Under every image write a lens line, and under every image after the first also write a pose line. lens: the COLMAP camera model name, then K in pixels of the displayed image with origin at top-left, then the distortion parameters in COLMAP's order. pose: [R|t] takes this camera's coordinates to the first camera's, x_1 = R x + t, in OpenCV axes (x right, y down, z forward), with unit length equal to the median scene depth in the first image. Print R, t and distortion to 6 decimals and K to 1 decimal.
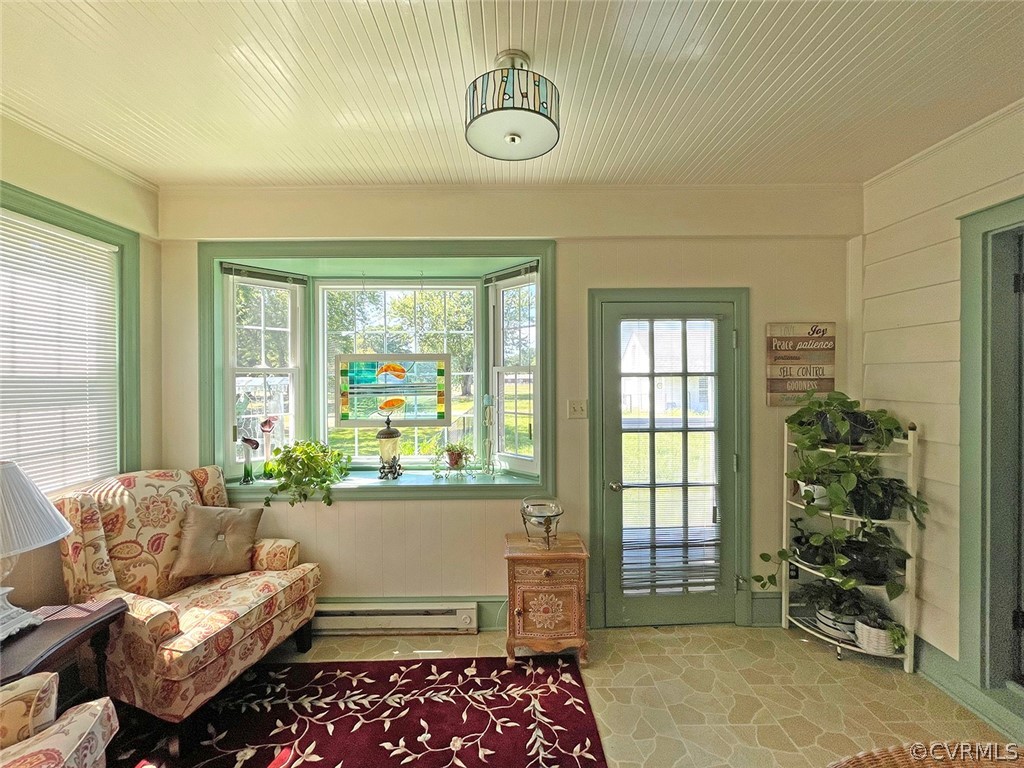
lens RADIAL K [[419.9, 0, 512.0], [0, 419.9, 384.0], [0, 0, 1]] dist [-0.002576, -0.000786]
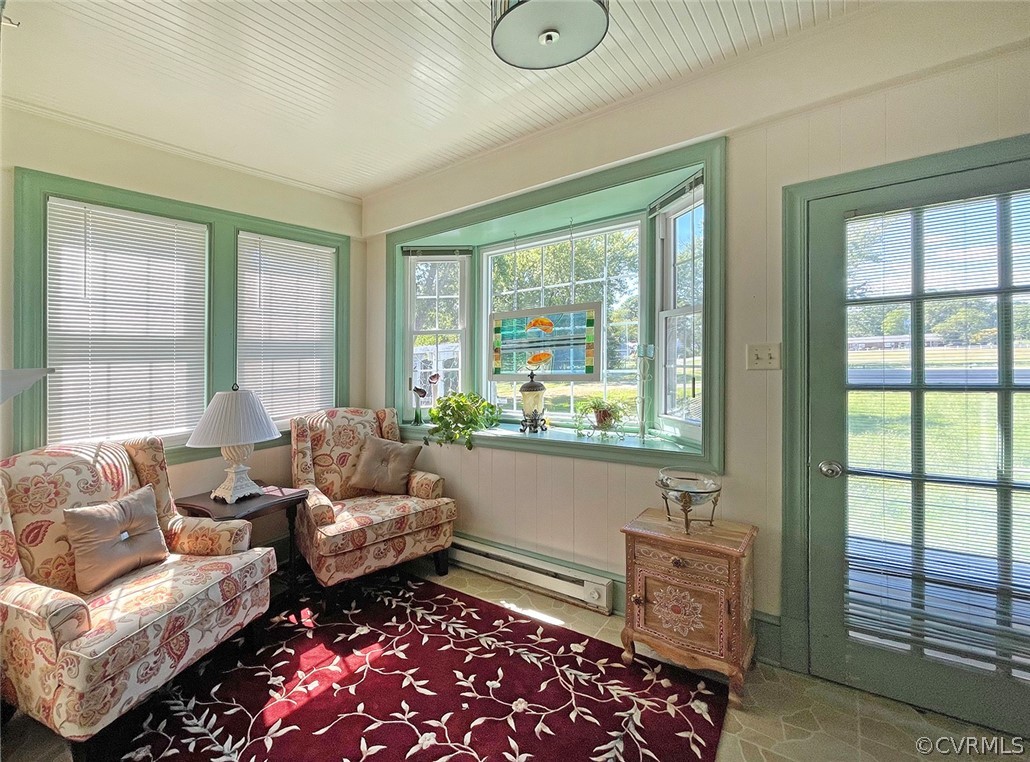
lens RADIAL K [[447.3, 0, 496.6], [0, 447.3, 356.8], [0, 0, 1]] dist [-0.000133, -0.000109]
pose [[0.777331, -0.041248, -0.627739, 0.383319], [0.036658, 0.999123, -0.020258, 0.080493], [0.628023, -0.007264, 0.778161, 0.157587]]
